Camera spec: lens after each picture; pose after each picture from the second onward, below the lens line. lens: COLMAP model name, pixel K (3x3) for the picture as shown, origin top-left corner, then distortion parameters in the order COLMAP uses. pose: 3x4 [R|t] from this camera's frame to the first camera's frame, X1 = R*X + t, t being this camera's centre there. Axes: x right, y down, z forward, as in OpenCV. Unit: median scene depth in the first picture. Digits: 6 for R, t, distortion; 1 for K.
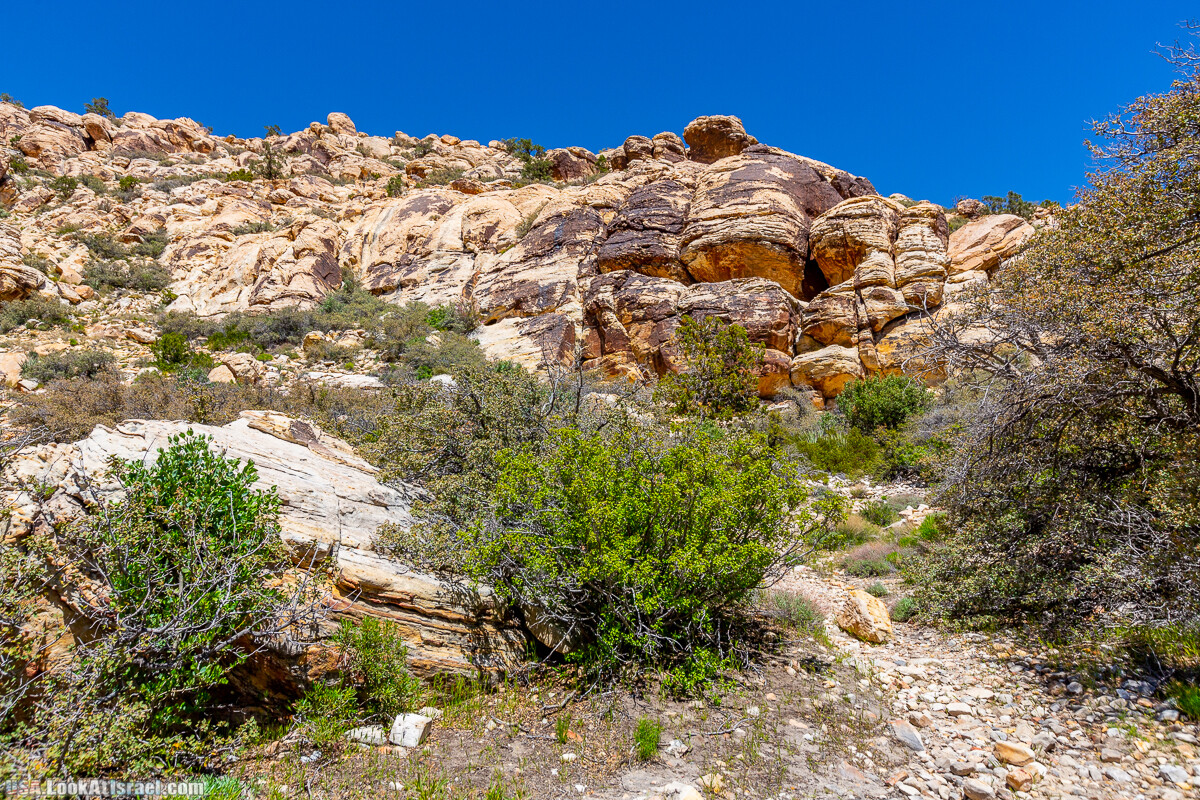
lens RADIAL K [[725.0, 0, 597.8], [0, 725.0, 388.4], [0, 0, 1]] dist [-0.010156, -0.002720]
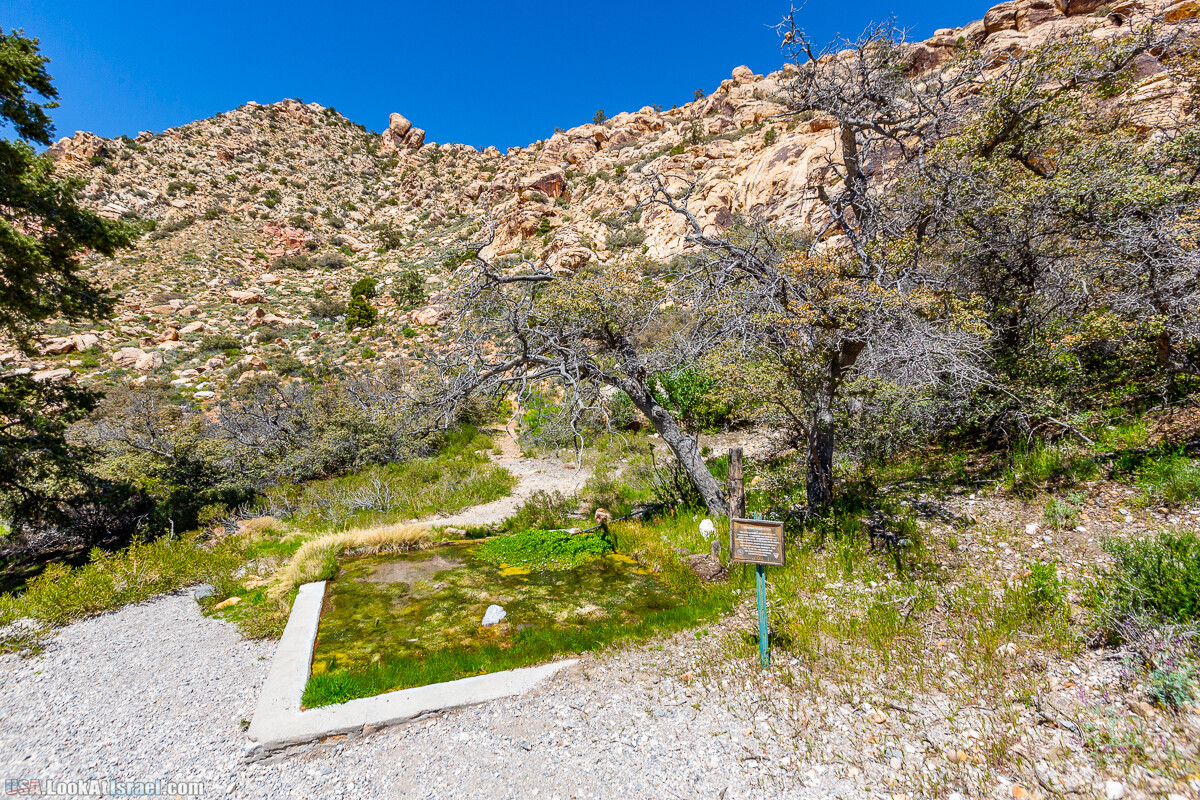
lens RADIAL K [[543.2, 0, 597.6], [0, 543.2, 391.5], [0, 0, 1]] dist [0.001181, 0.000203]
pose [[0.785026, 0.012202, -0.619343, 0.144530], [0.142652, 0.969374, 0.199911, -0.057674], [0.602814, -0.245286, 0.759243, -0.177849]]
